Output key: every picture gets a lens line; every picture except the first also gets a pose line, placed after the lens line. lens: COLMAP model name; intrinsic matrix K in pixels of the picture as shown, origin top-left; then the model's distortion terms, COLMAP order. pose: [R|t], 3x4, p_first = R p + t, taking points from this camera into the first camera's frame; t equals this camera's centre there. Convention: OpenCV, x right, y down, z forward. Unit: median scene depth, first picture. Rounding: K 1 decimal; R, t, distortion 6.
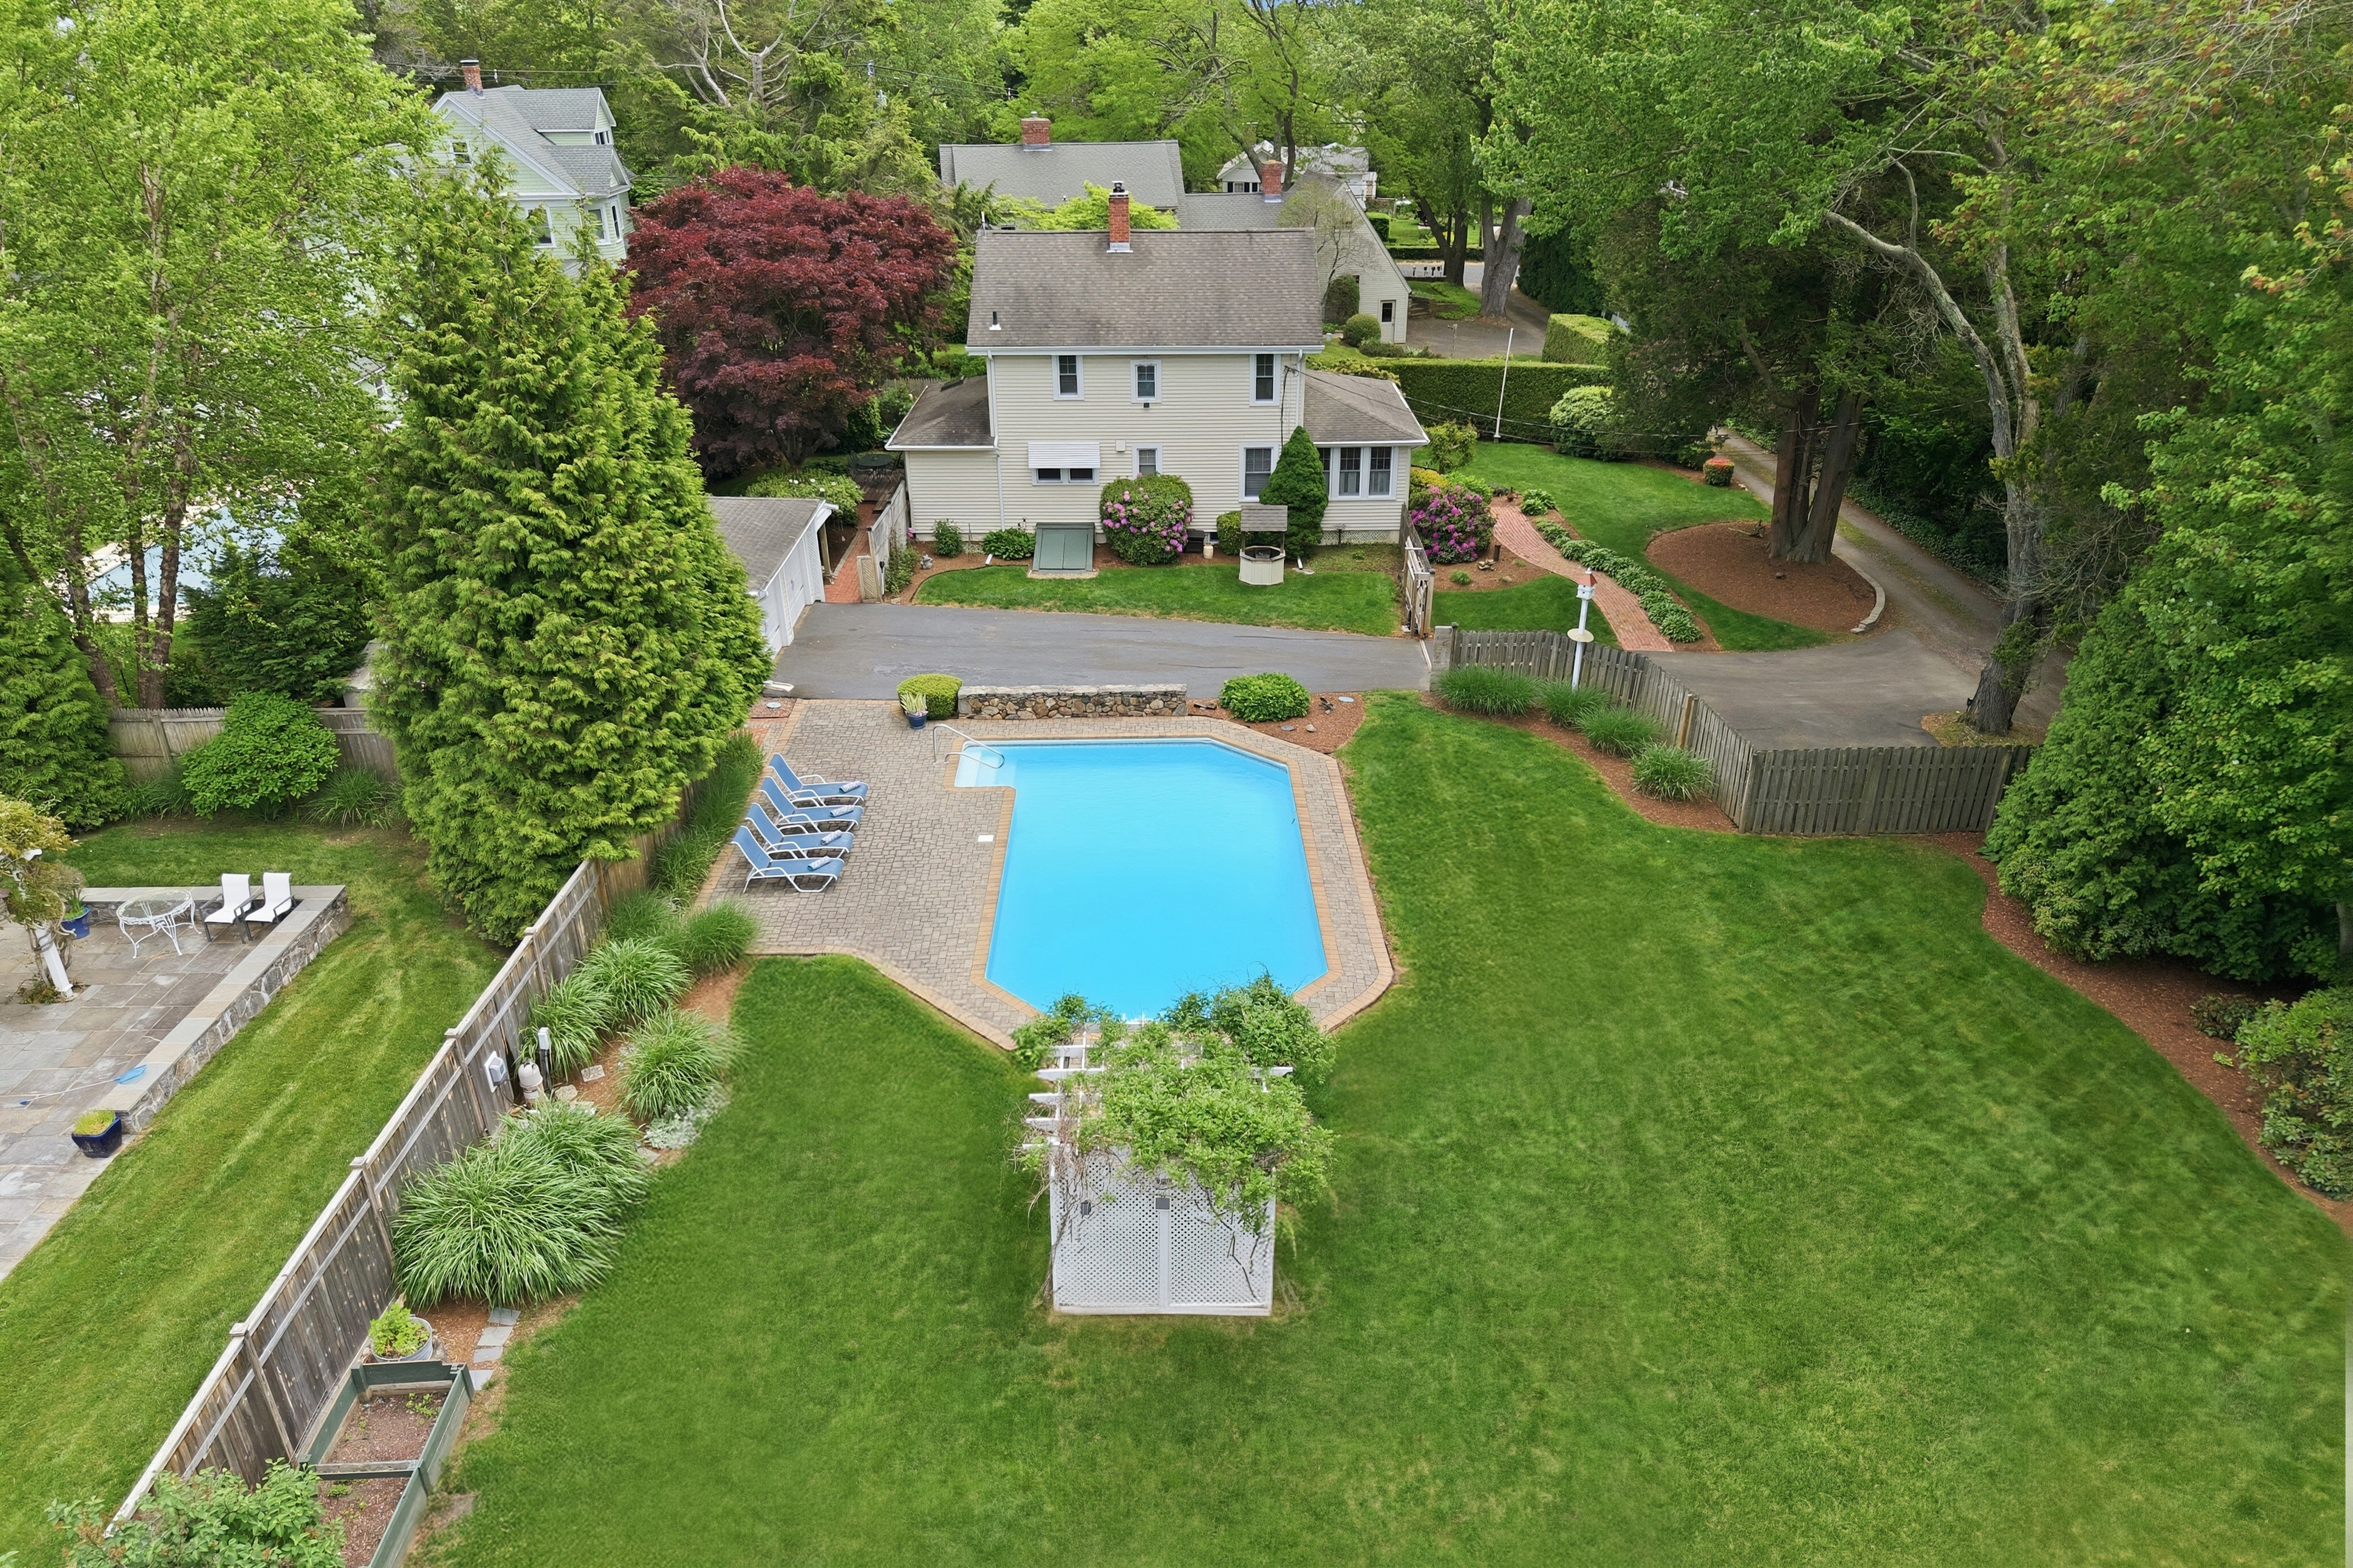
lens RADIAL K [[1544.7, 0, 1176.5], [0, 1544.7, 784.0], [0, 0, 1]] dist [0.031323, -0.035563]
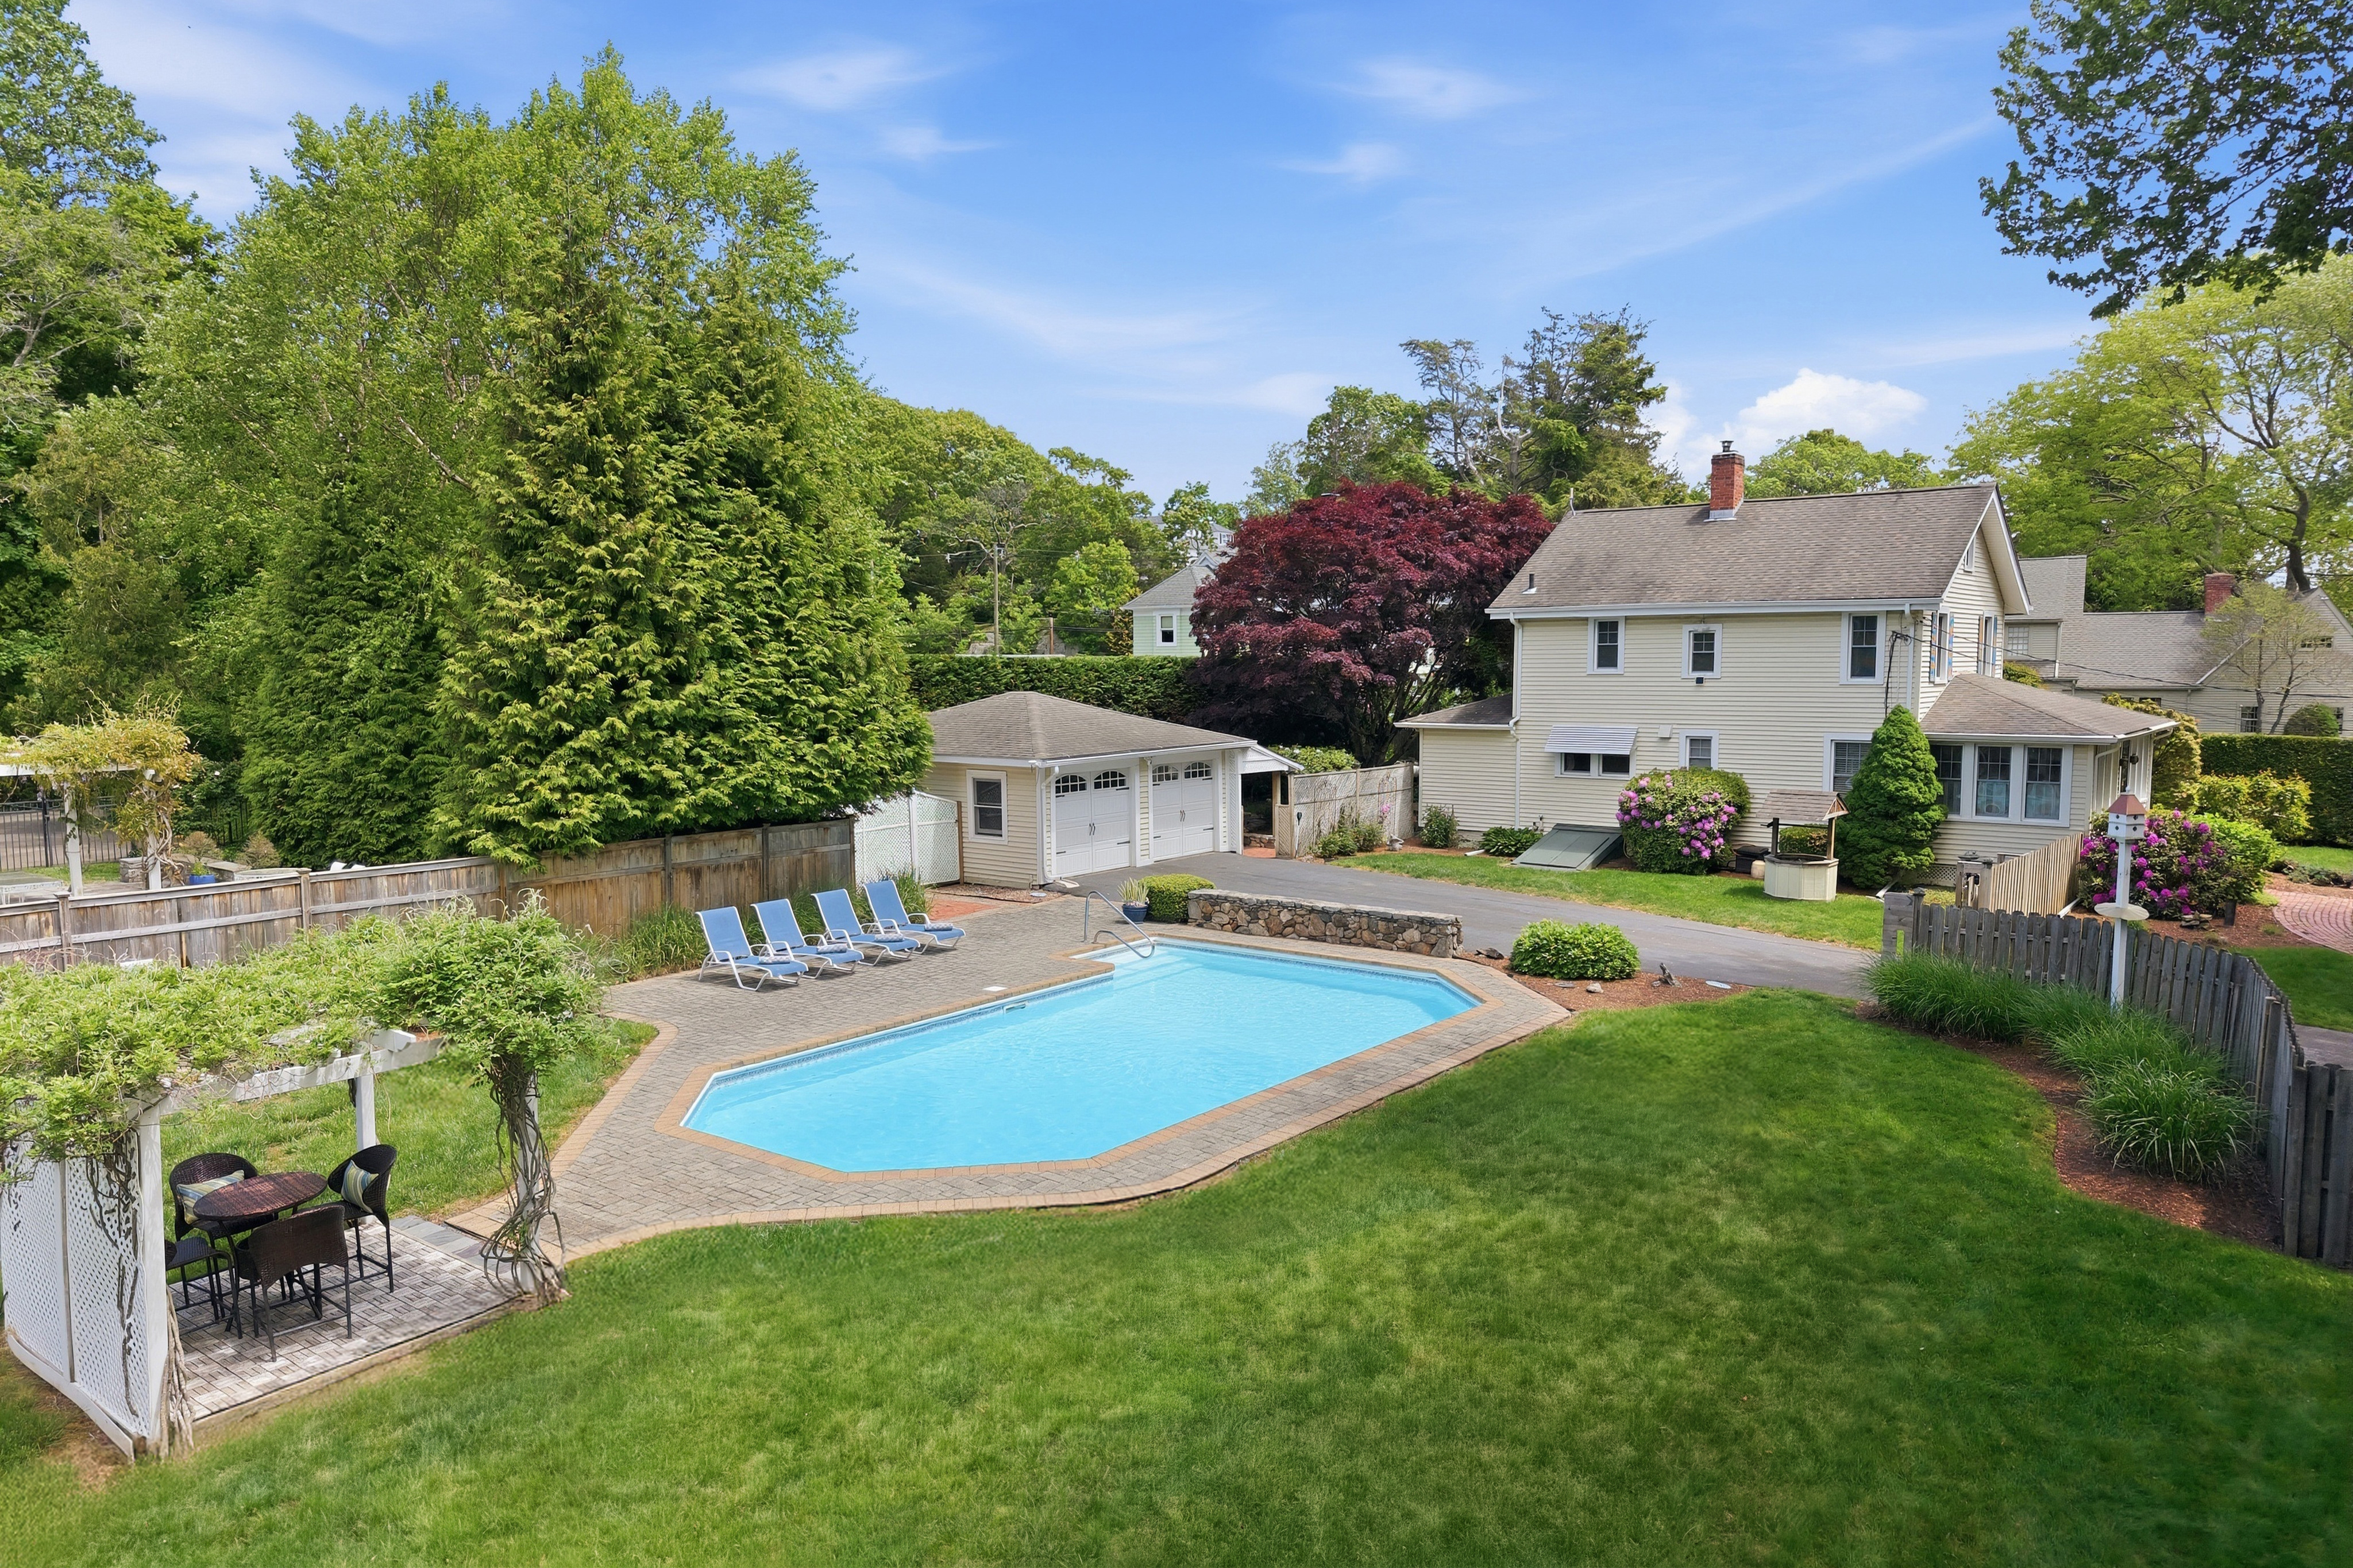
lens RADIAL K [[1544.3, 0, 1173.6], [0, 1544.3, 743.7], [0, 0, 1]] dist [0.043090, -0.041551]
pose [[0.788195, 0.040860, -0.614067, 0.279002], [-0.259076, 0.927103, -0.270851, 0.073378], [0.558236, 0.372573, 0.741324, 0.307831]]
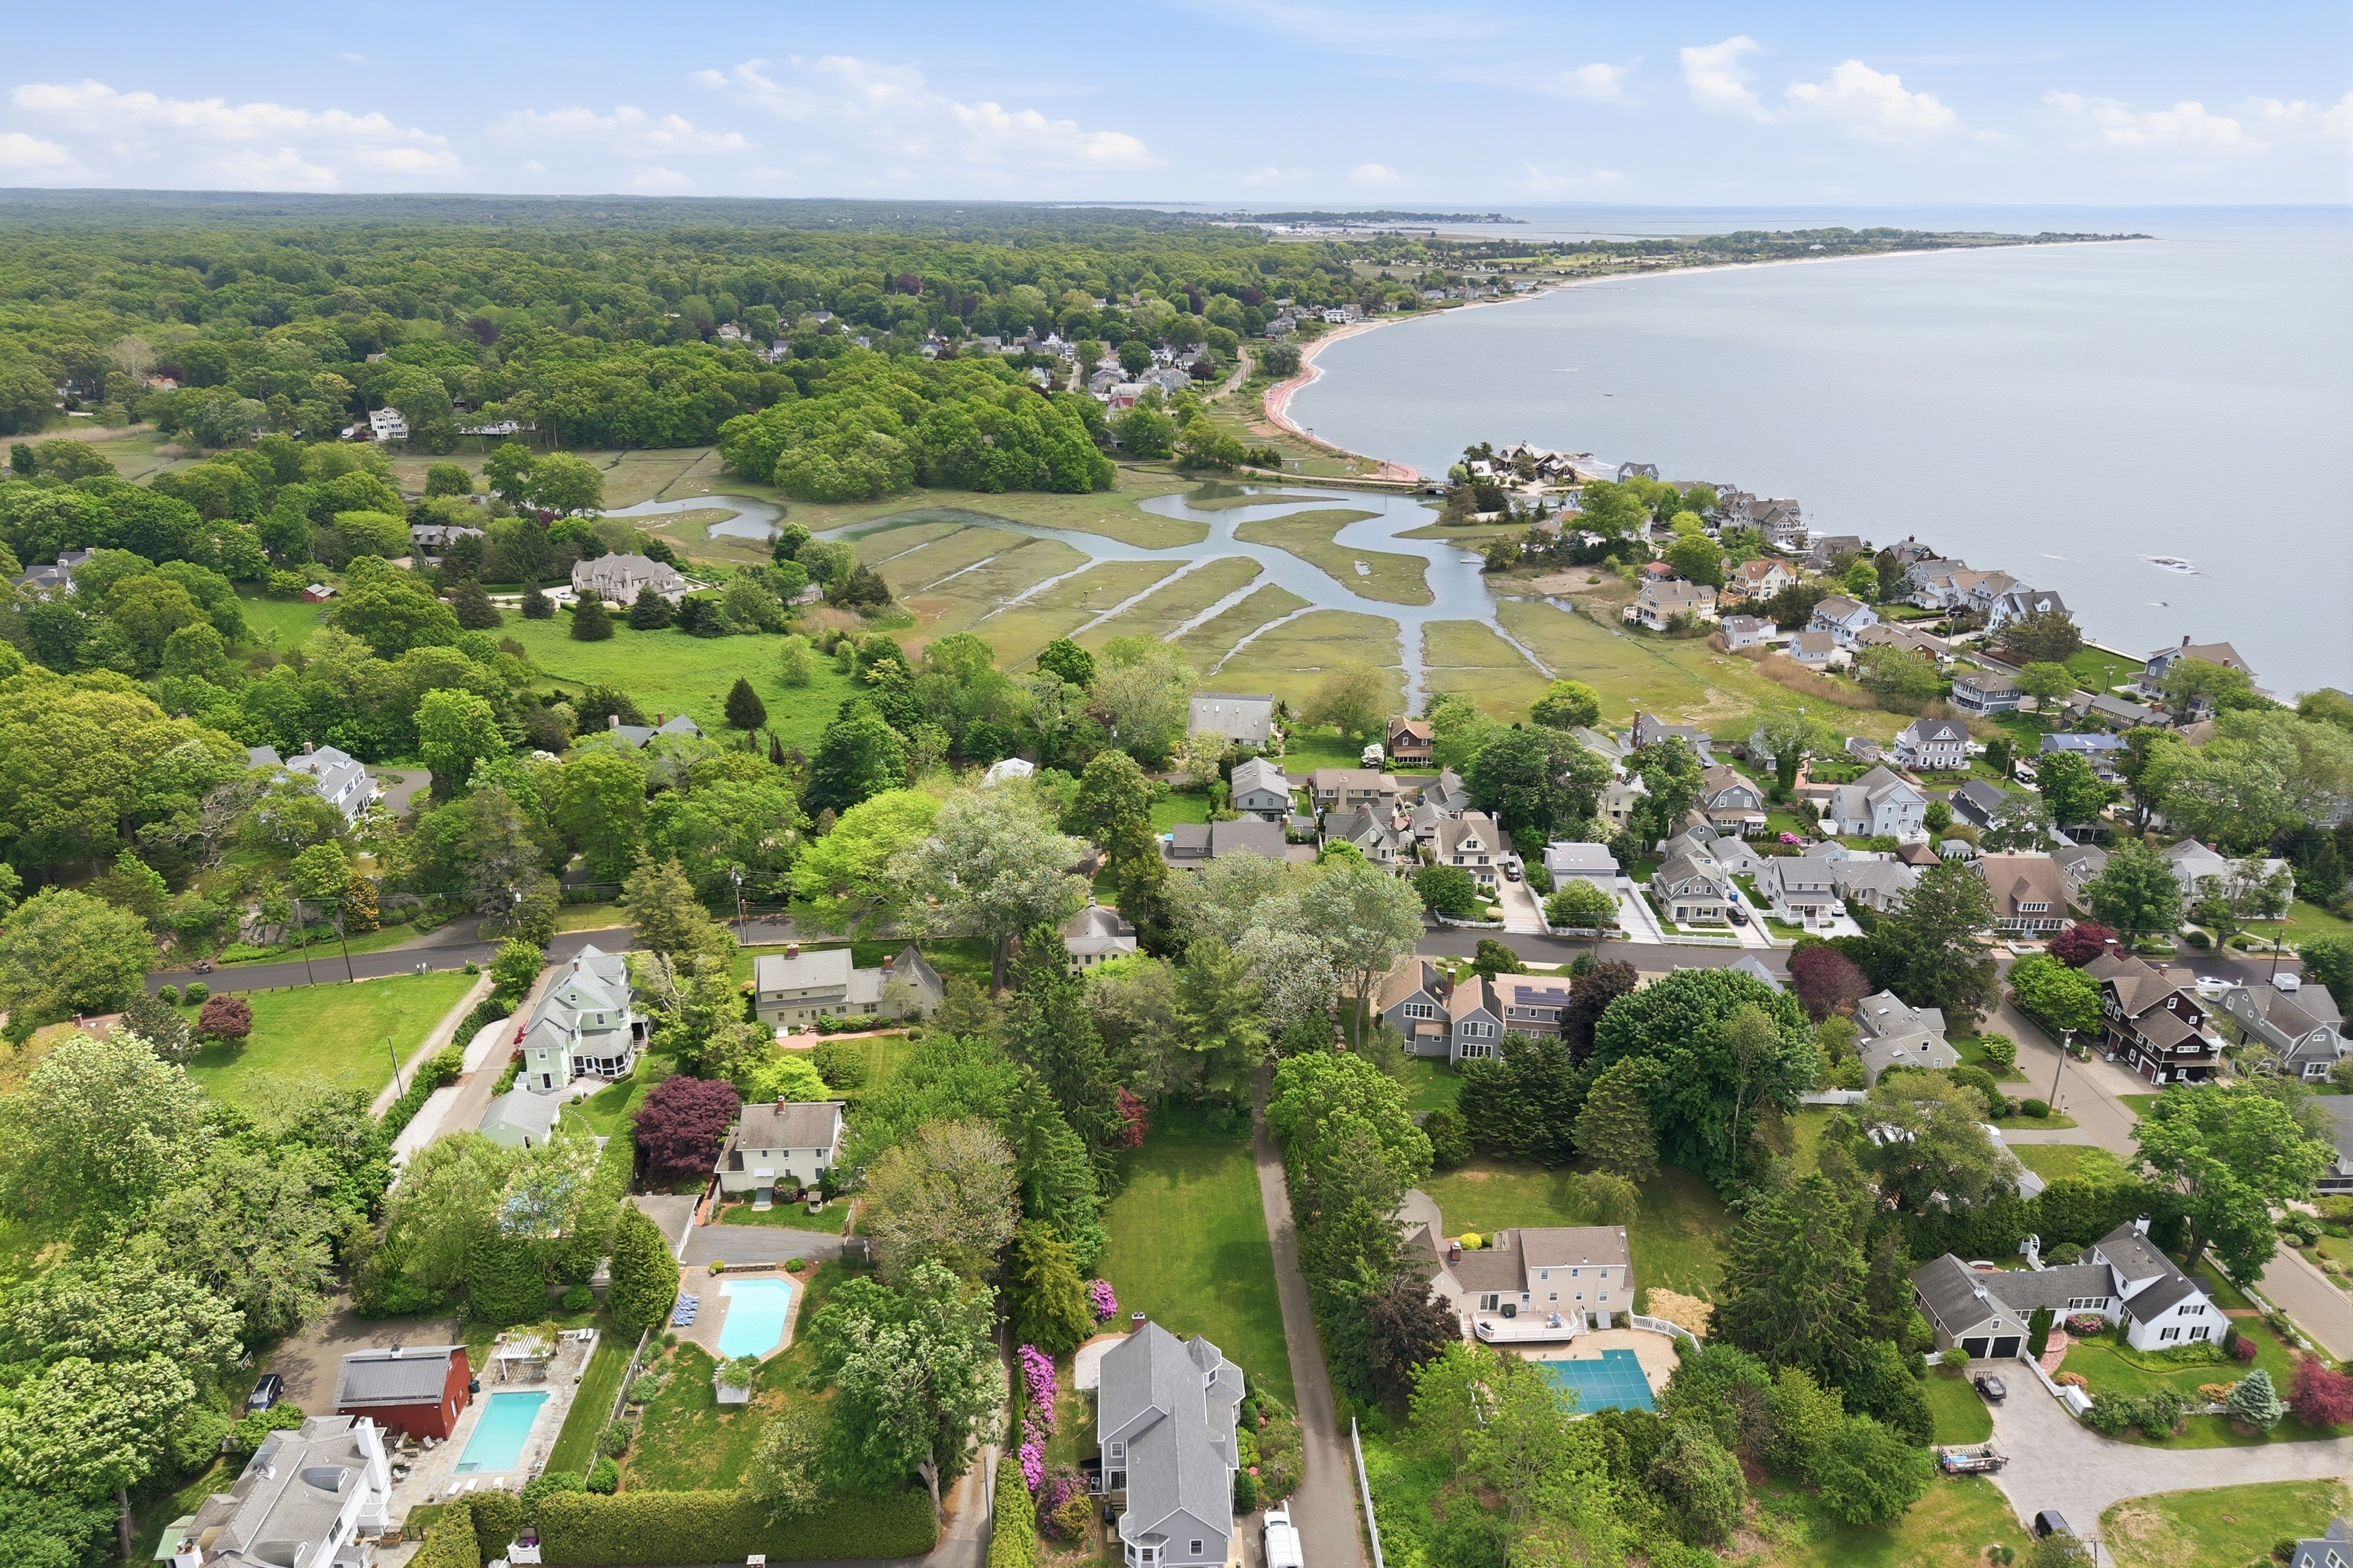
lens RADIAL K [[1544.7, 0, 1176.5], [0, 1544.7, 784.0], [0, 0, 1]] dist [0.031323, -0.035563]
pose [[0.998848, -0.008276, 0.047258, 0.826371], [0.012198, 0.996447, -0.083333, -0.906452], [-0.046401, 0.083813, 0.995401, -3.113231]]
